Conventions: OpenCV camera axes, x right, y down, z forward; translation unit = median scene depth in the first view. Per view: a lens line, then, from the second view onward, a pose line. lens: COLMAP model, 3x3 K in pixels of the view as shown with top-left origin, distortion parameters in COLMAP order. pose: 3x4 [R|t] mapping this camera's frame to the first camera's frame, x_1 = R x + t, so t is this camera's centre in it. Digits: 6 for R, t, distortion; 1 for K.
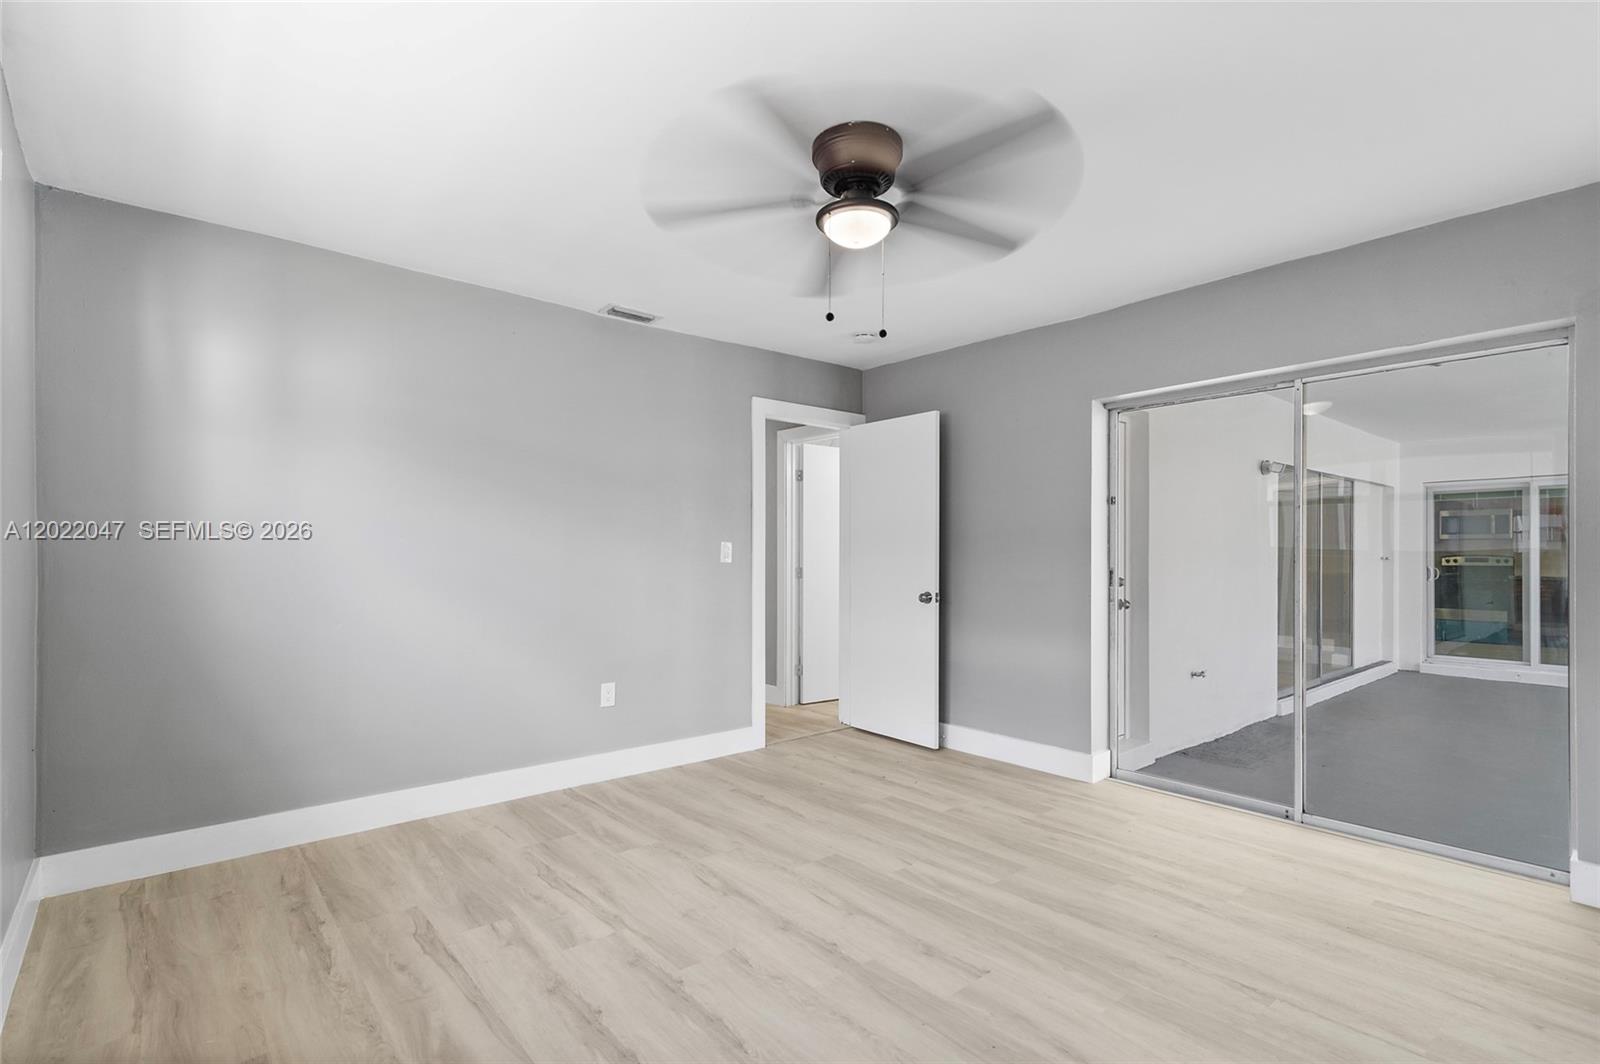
lens RADIAL K [[753.7, 0, 806.1], [0, 753.7, 551.1], [0, 0, 1]] dist [0.001084, -0.000058]
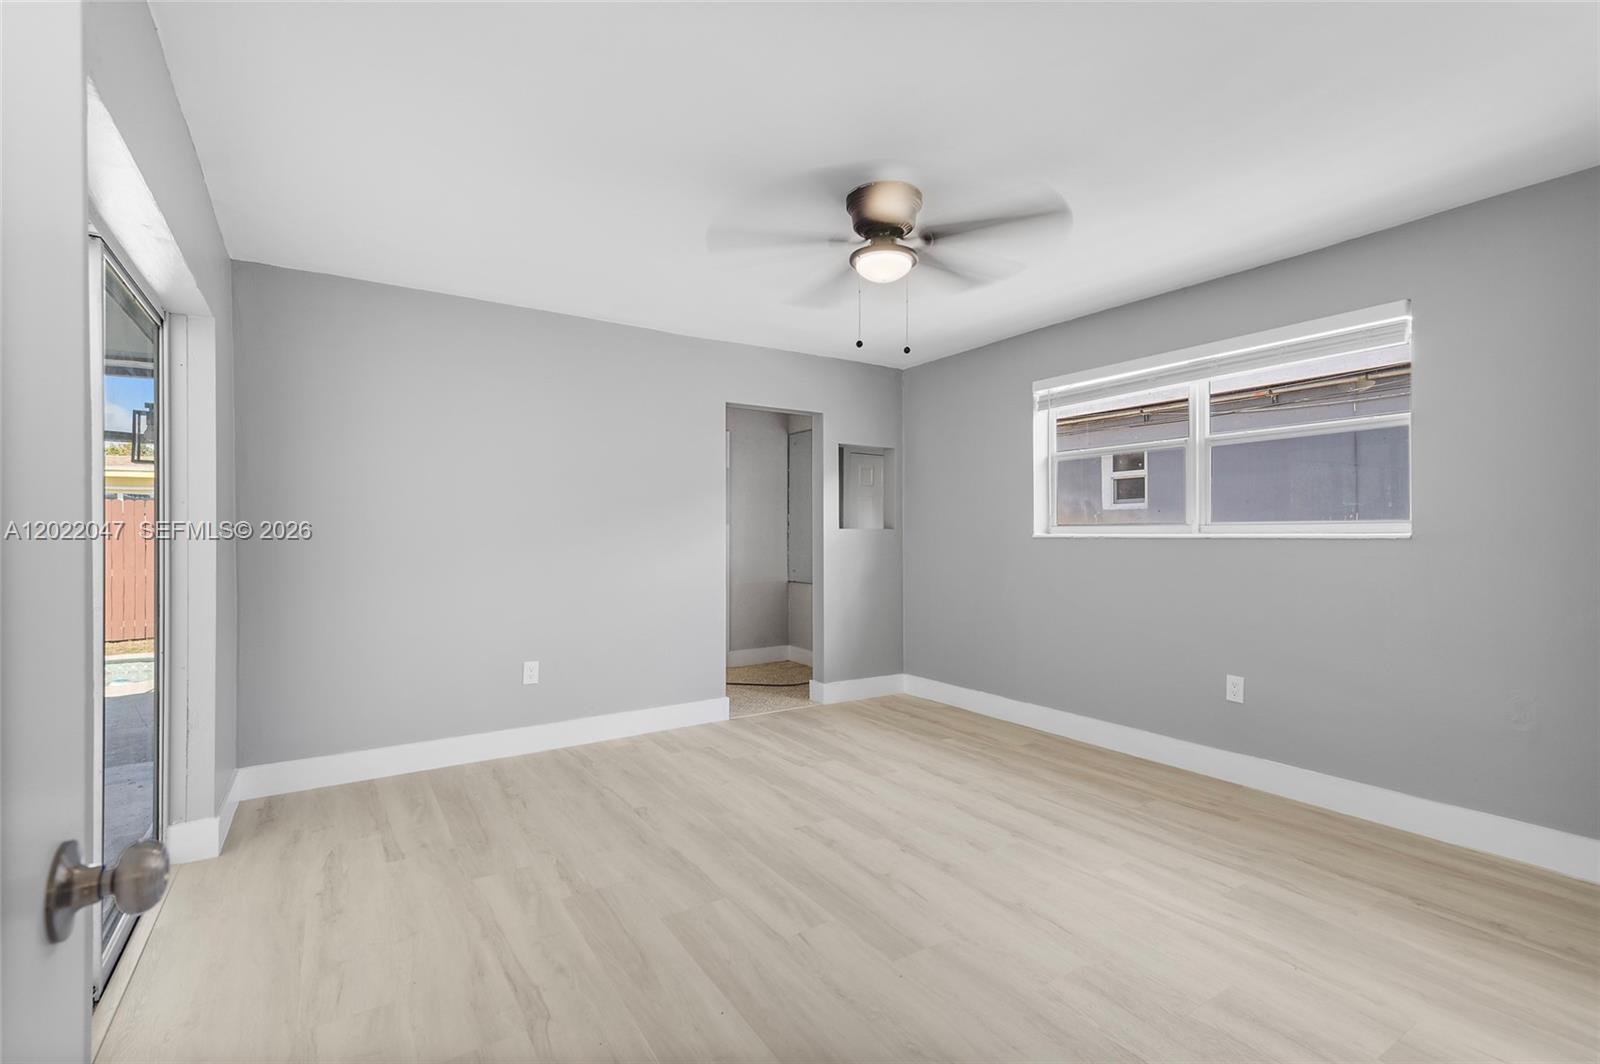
lens RADIAL K [[727.1, 0, 798.7], [0, 727.1, 542.8], [0, 0, 1]] dist [0.003539, -0.000067]
pose [[-0.991533, -0.000343, 0.129854, 0.049169], [-0.000053, 0.999998, 0.002232, 0.010703], [-0.129855, 0.002206, -0.991531, 2.038517]]
